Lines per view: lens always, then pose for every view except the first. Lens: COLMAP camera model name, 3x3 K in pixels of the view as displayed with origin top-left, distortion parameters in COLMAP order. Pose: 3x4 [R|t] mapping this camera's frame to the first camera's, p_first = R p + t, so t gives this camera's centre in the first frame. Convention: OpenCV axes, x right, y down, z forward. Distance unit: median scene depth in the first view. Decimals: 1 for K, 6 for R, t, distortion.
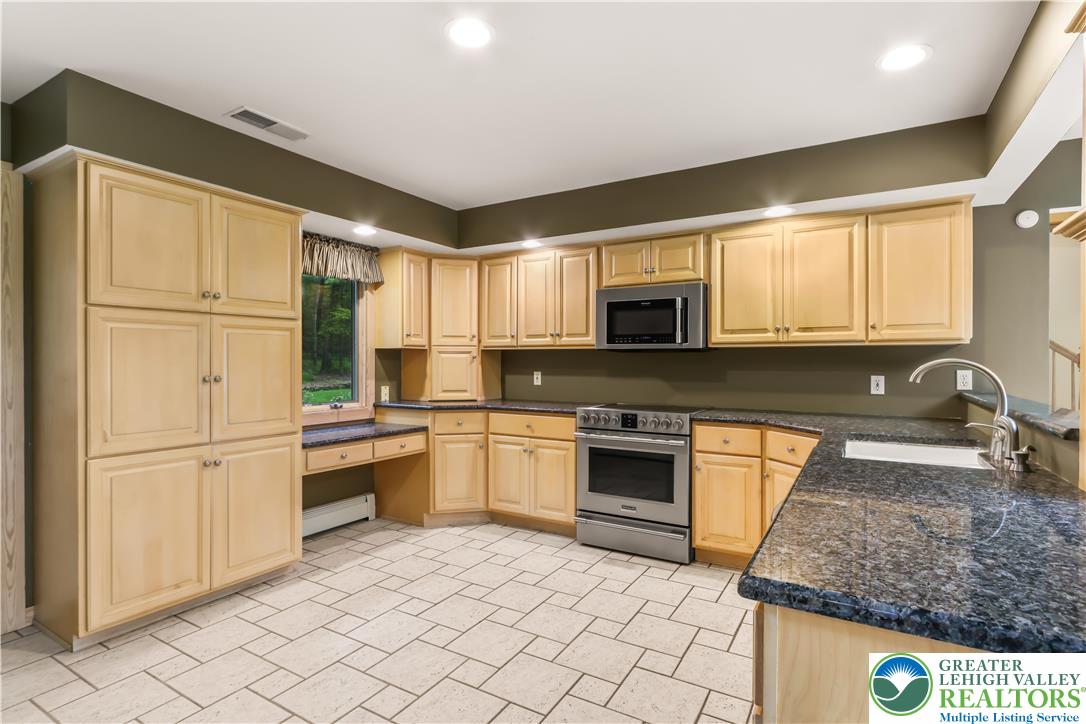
lens RADIAL K [[549.7, 0, 551.8], [0, 549.7, 363.6], [0, 0, 1]] dist [-0.003741, -0.000476]
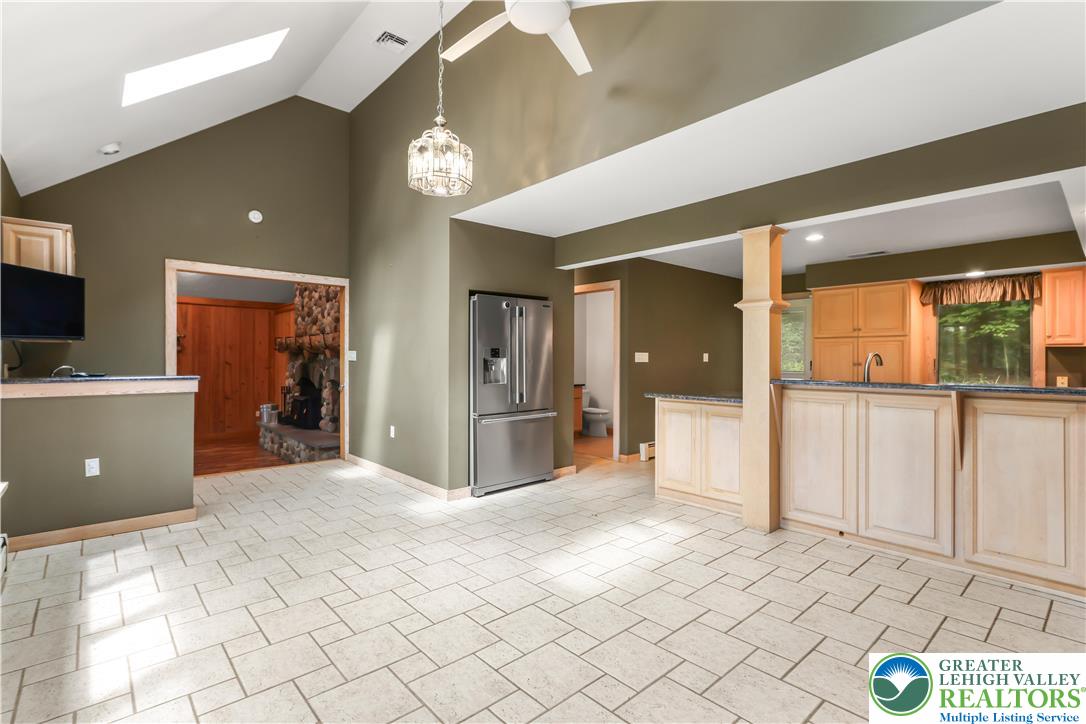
lens RADIAL K [[509.0, 0, 545.1], [0, 509.0, 359.0], [0, 0, 1]] dist [-0.013741, 0.000074]
pose [[-0.284363, 0.000467, -0.958716, 1.461289], [-0.005990, 0.999979, 0.002264, 0.007162], [0.958698, 0.006387, -0.284355, 0.235781]]
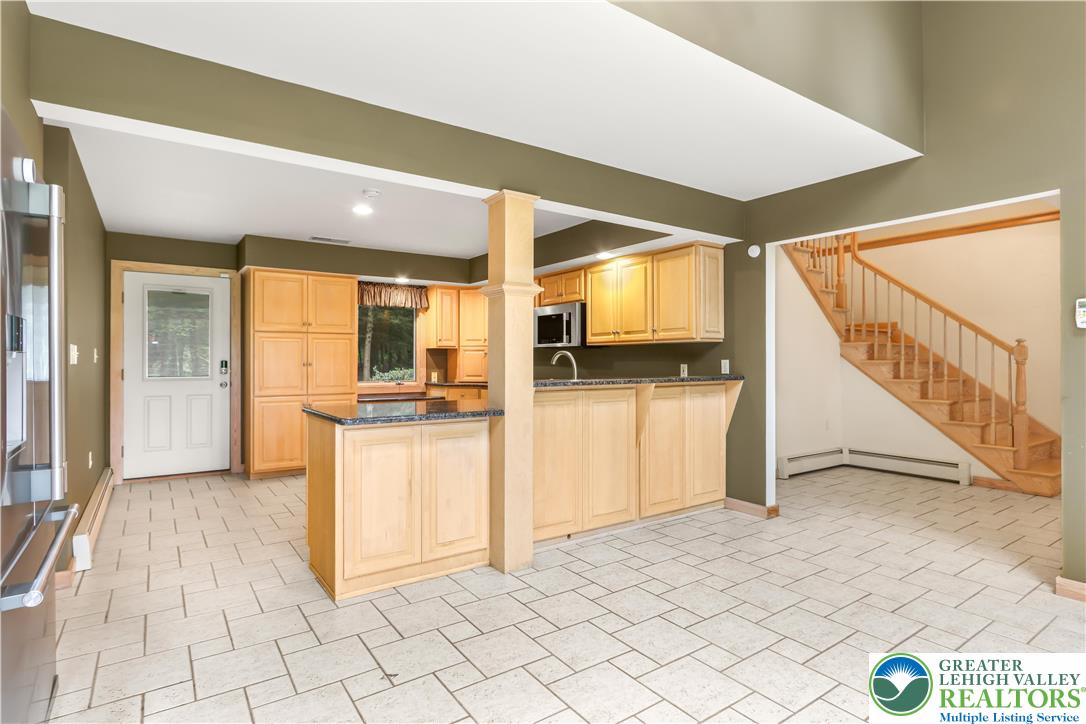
lens RADIAL K [[549.7, 0, 532.7], [0, 549.7, 358.5], [0, 0, 1]] dist [-0.003741, -0.000476]
pose [[0.913356, -0.002836, -0.407152, 0.764706], [-0.000060, 0.999975, -0.007100, 0.016451], [0.407162, 0.006510, 0.913333, -0.421529]]
